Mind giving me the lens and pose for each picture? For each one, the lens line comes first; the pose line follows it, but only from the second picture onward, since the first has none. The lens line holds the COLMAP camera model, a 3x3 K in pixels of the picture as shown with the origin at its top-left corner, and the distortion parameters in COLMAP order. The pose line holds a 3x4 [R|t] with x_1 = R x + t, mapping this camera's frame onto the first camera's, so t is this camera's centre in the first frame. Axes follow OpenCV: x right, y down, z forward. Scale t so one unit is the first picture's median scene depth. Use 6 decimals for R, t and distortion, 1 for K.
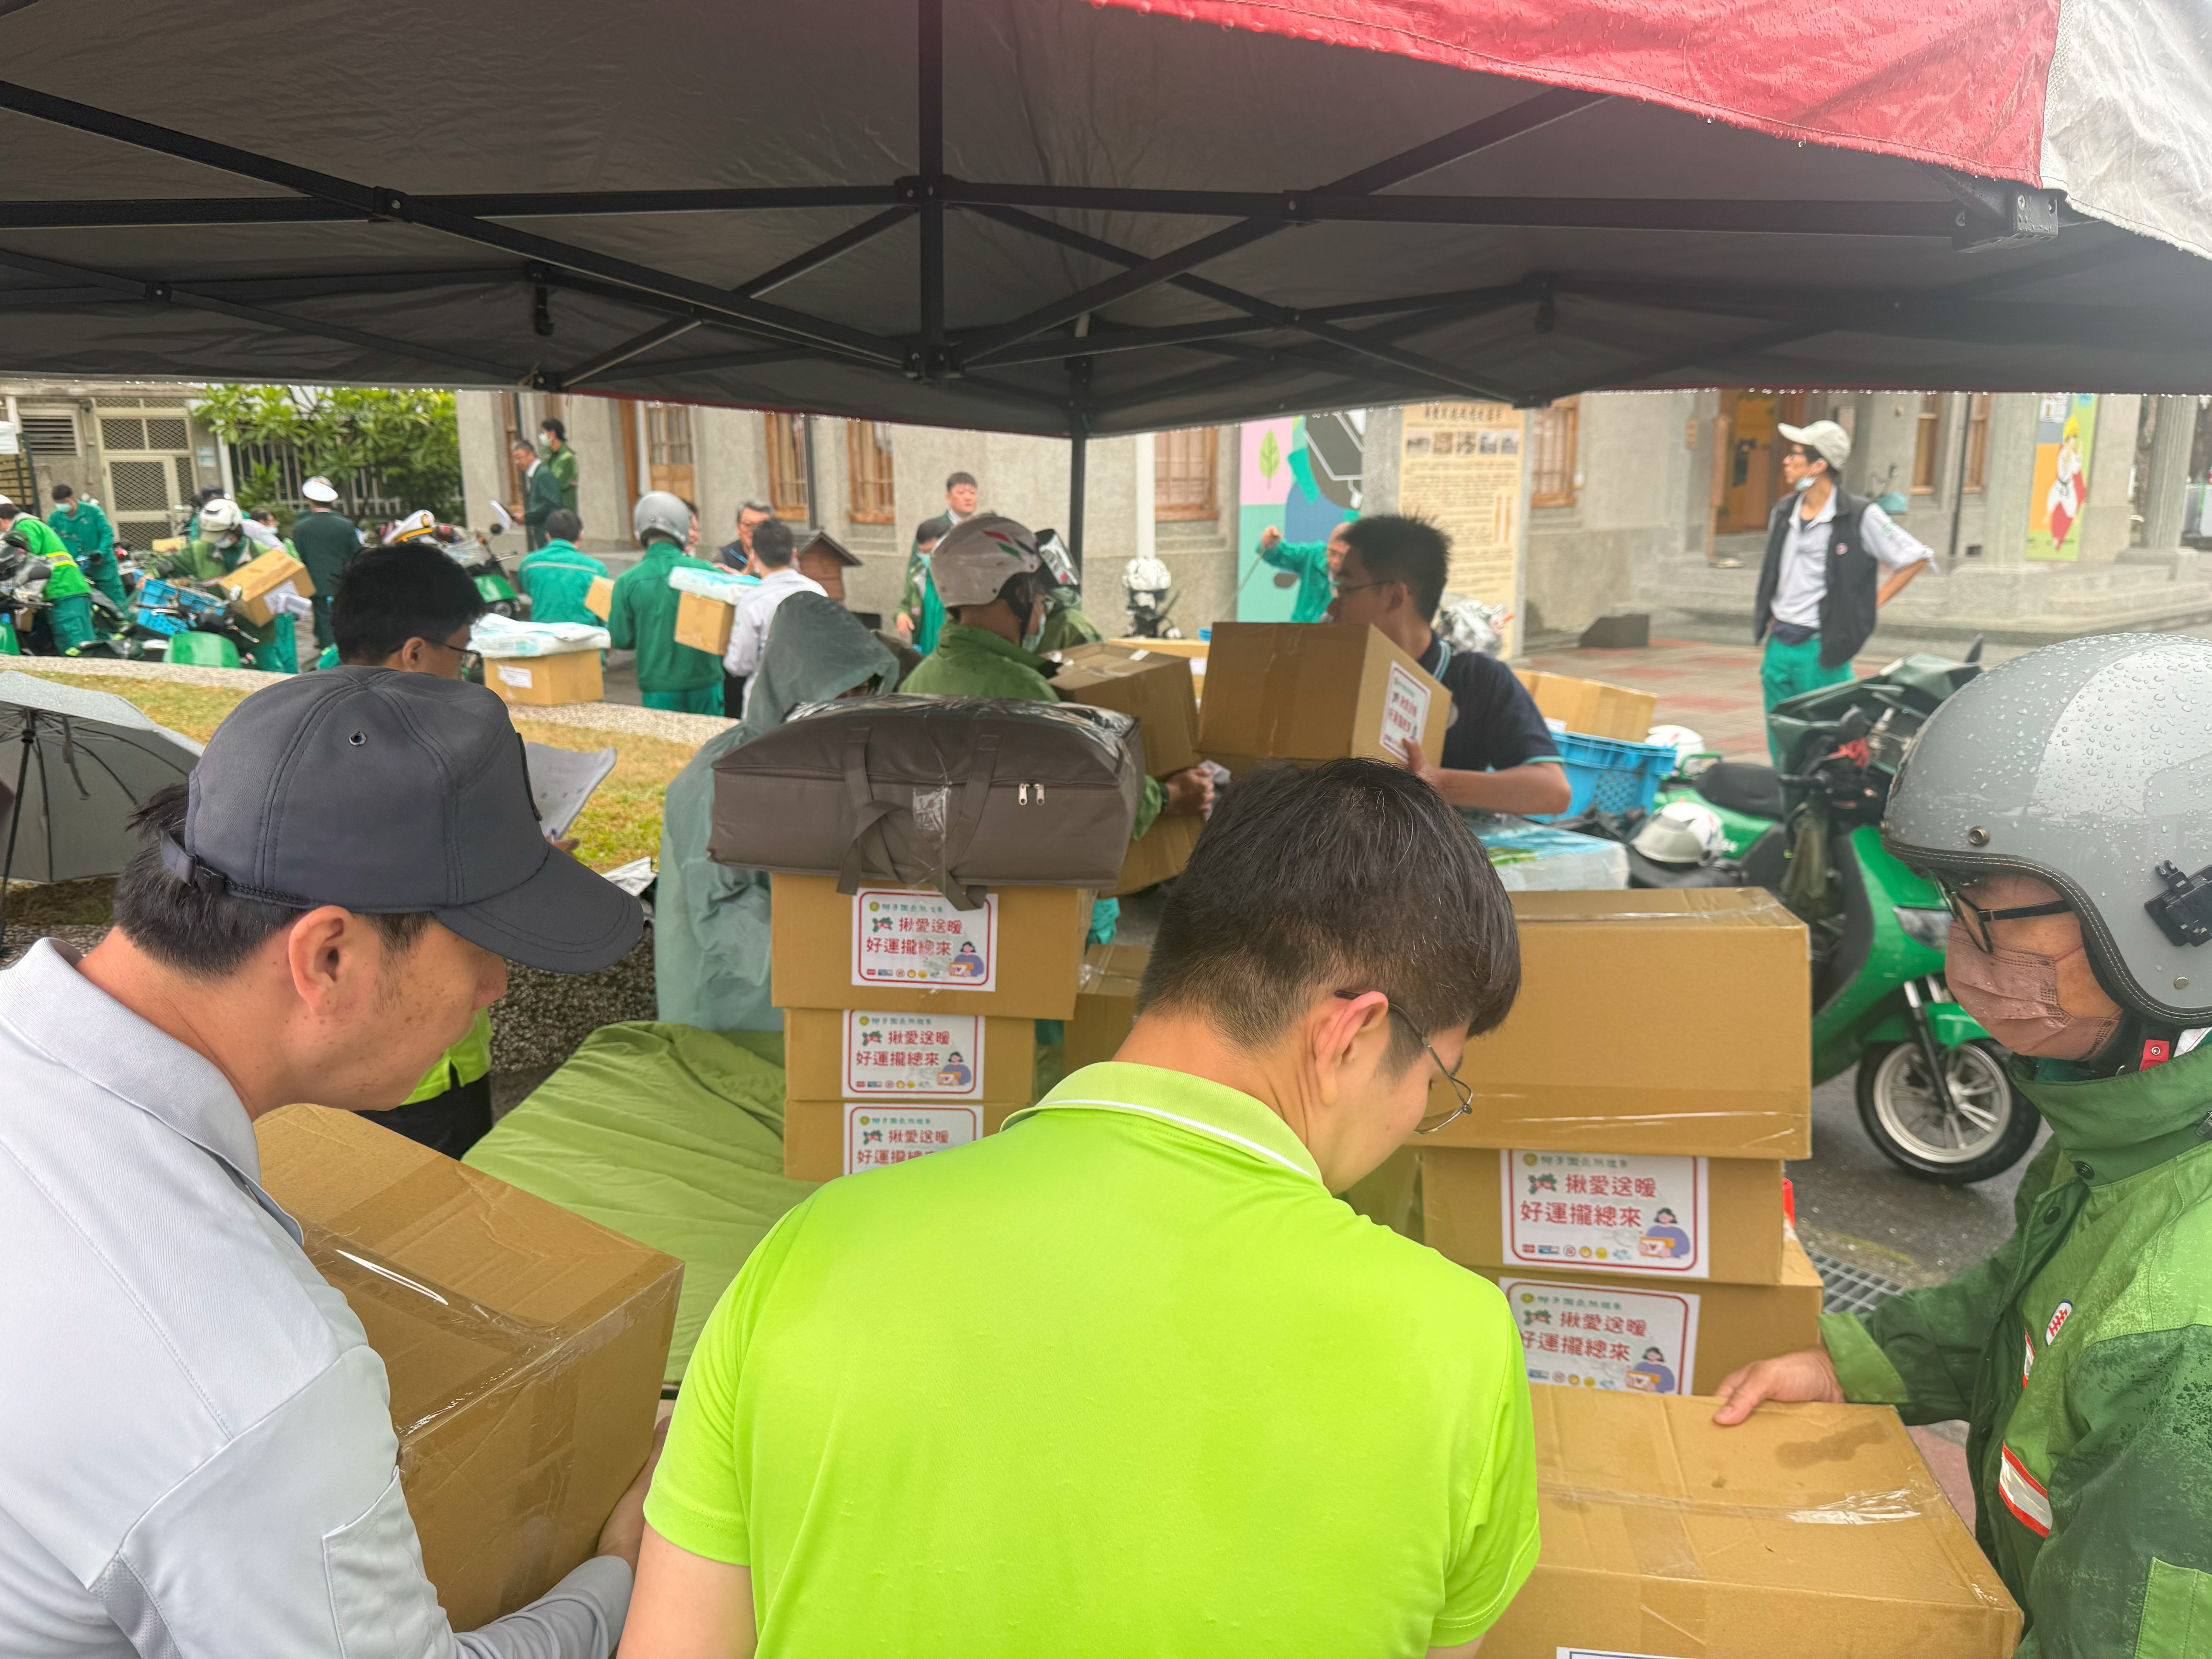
lens RADIAL K [[1598.9, 0, 1096.0], [0, 1598.9, 826.8], [0, 0, 1]] dist [-0.027970, 0.000796]
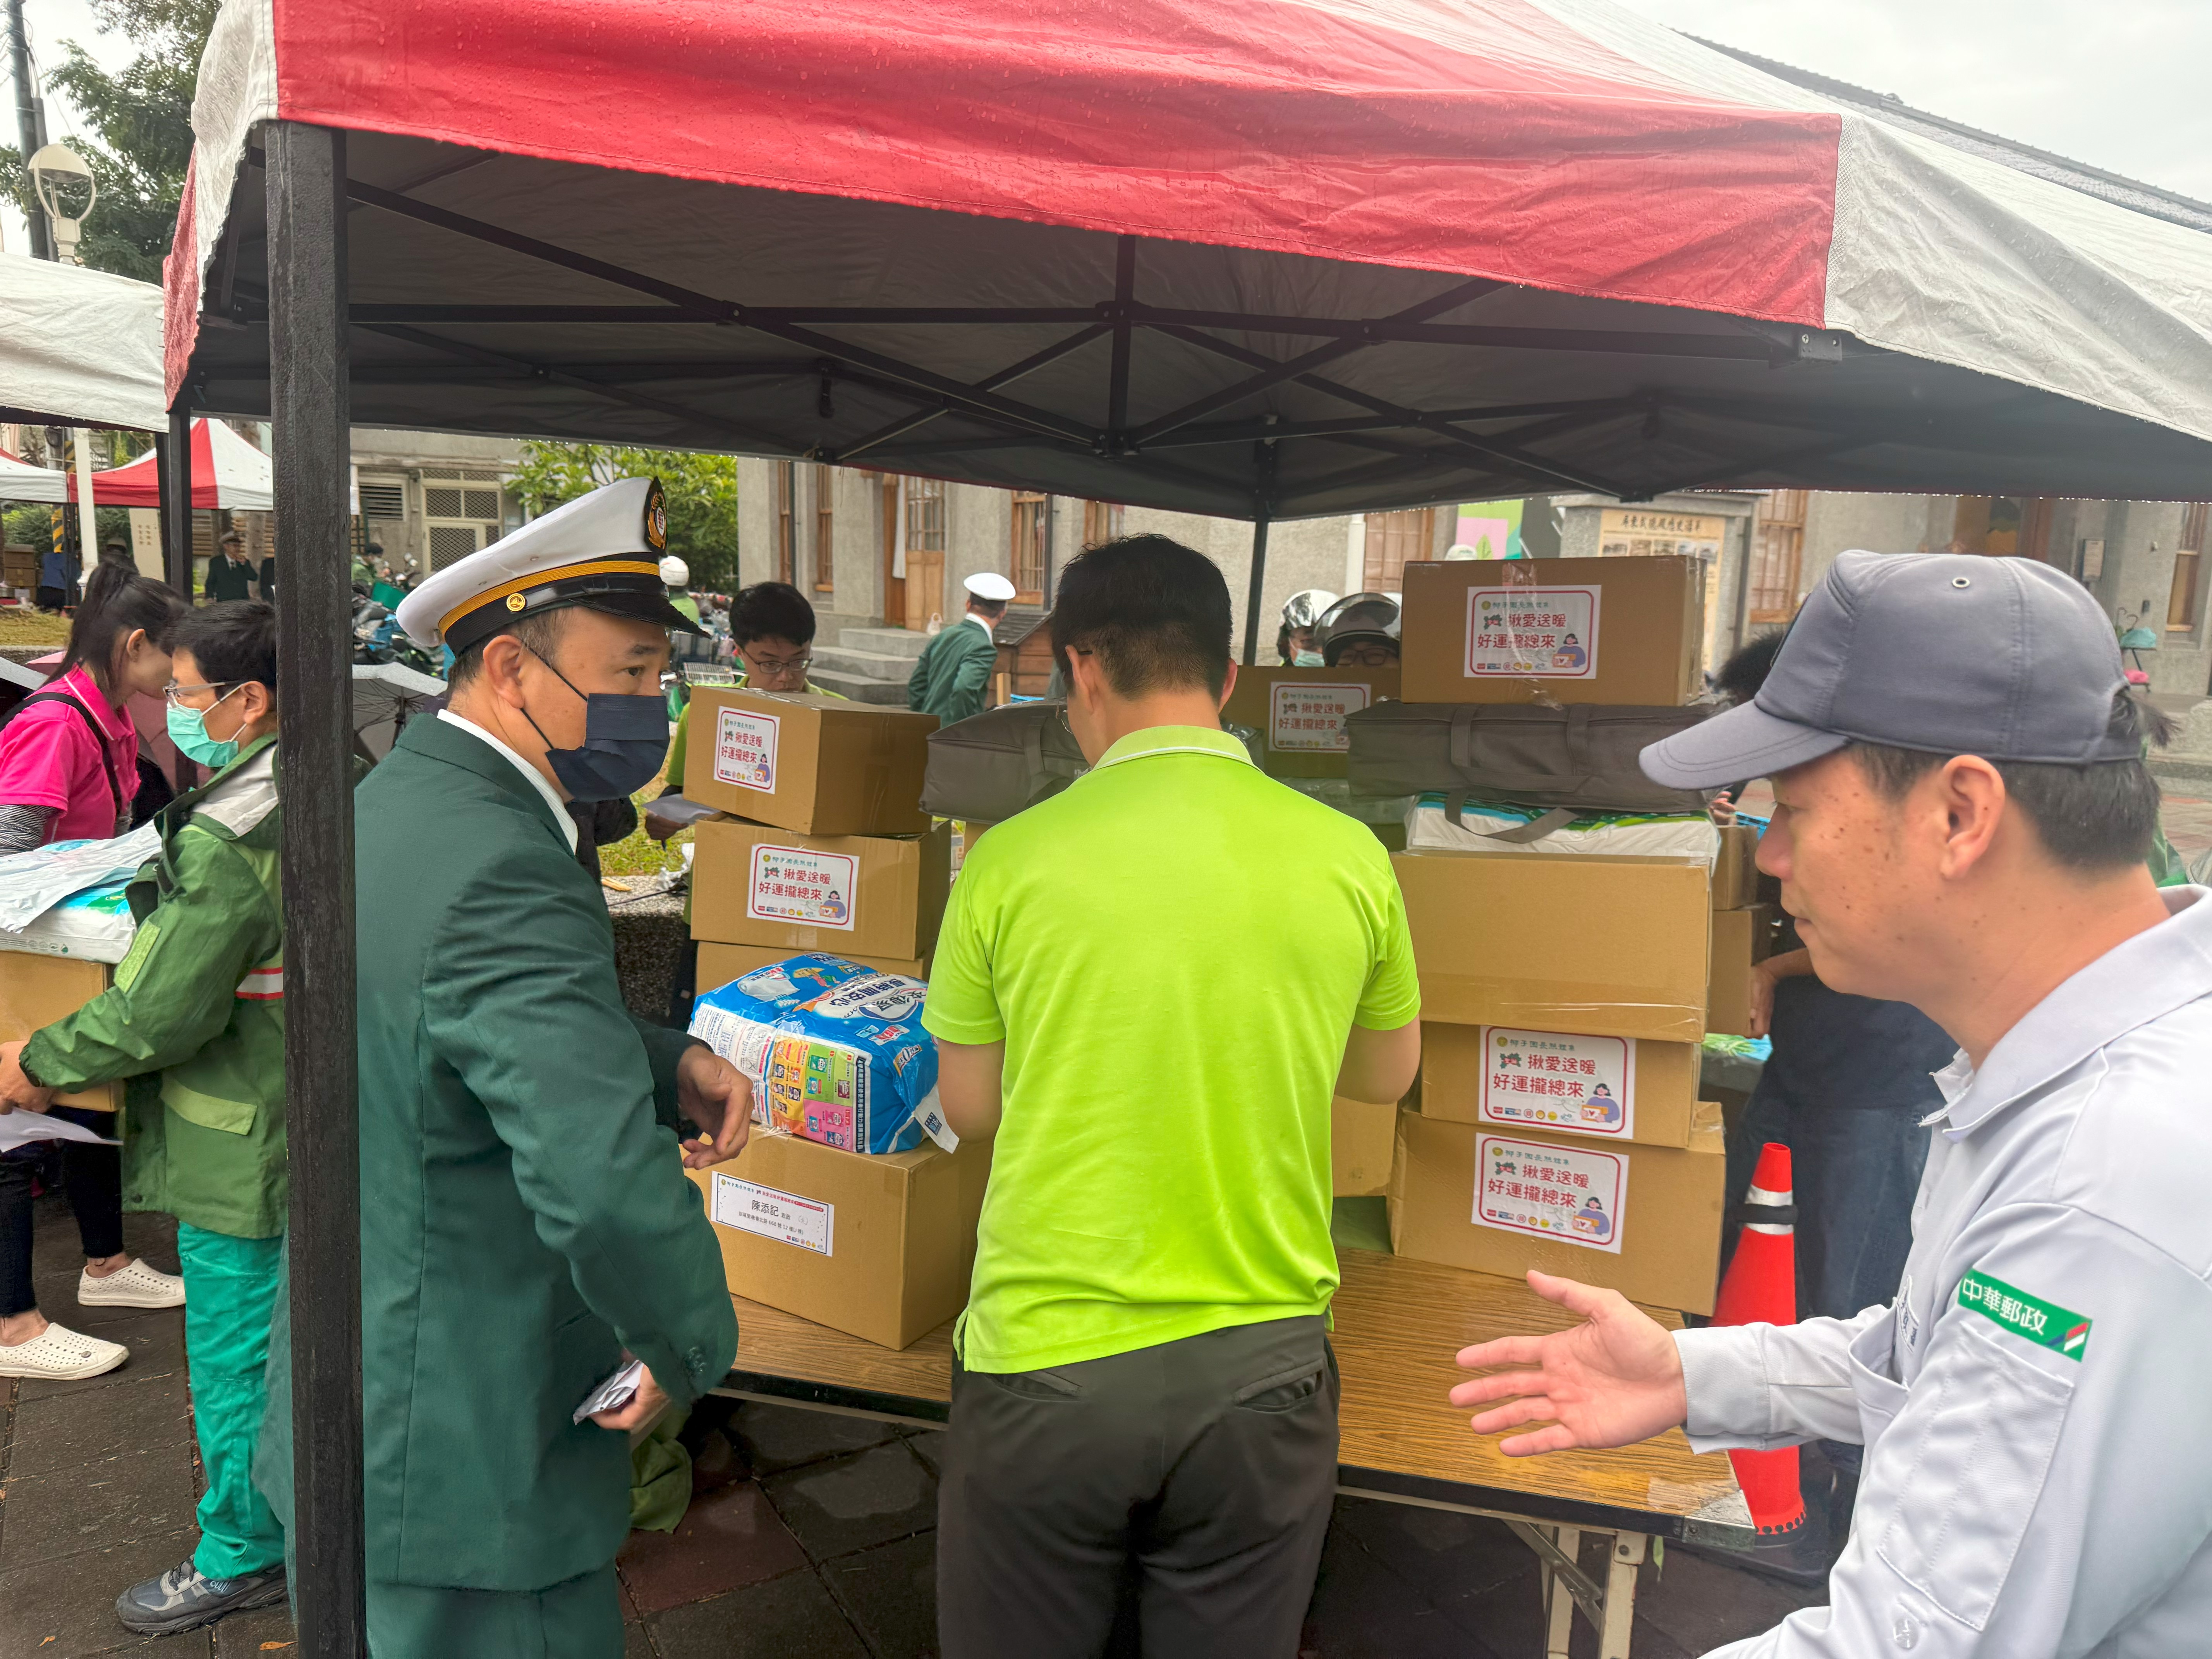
lens RADIAL K [[1598.9, 0, 1117.9], [0, 1598.9, 827.6], [0, 0, 1]] dist [-0.027970, 0.000796]
pose [[0.989569, 0.062246, -0.129916, 0.115195], [-0.070282, 0.995827, -0.058209, 0.128342], [0.125751, 0.066733, 0.989815, -0.348581]]
